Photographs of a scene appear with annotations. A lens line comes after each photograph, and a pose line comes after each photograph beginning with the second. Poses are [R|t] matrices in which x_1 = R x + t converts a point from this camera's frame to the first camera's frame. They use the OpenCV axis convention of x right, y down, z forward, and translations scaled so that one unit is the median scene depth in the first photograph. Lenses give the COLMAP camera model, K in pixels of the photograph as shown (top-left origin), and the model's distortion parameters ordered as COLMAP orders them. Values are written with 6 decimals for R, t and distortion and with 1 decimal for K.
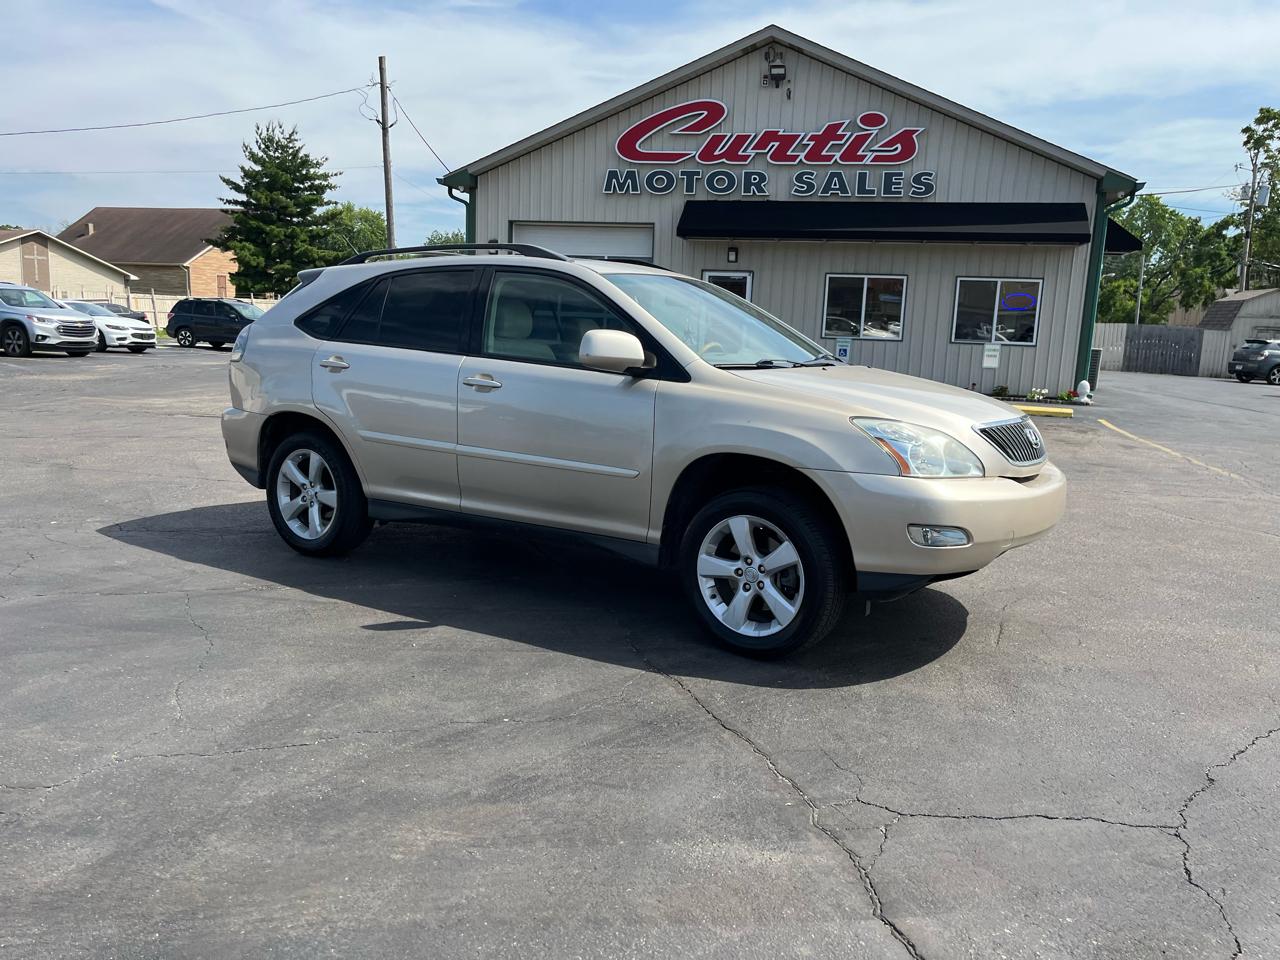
lens RADIAL K [[969.6, 0, 655.4], [0, 969.6, 484.0], [0, 0, 1]] dist [0.068831, -0.090404]
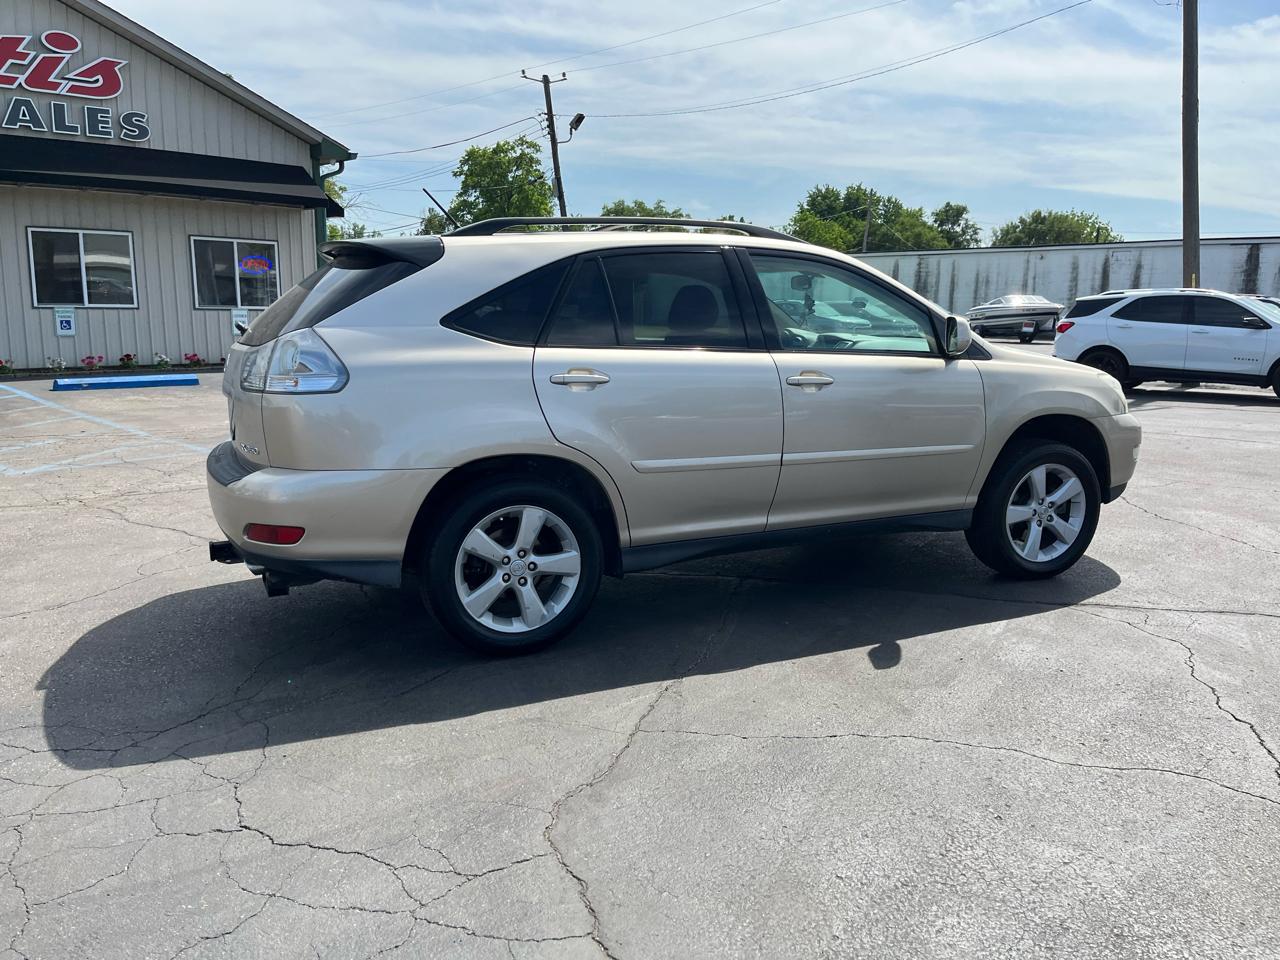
lens RADIAL K [[969.6, 0, 649.4], [0, 969.6, 482.3], [0, 0, 1]] dist [0.068831, -0.090404]
pose [[0.539775, -0.180196, 0.822297, -0.253158], [0.145318, 0.982102, 0.119825, -0.035171], [-0.829172, 0.054816, 0.556299, 0.155170]]
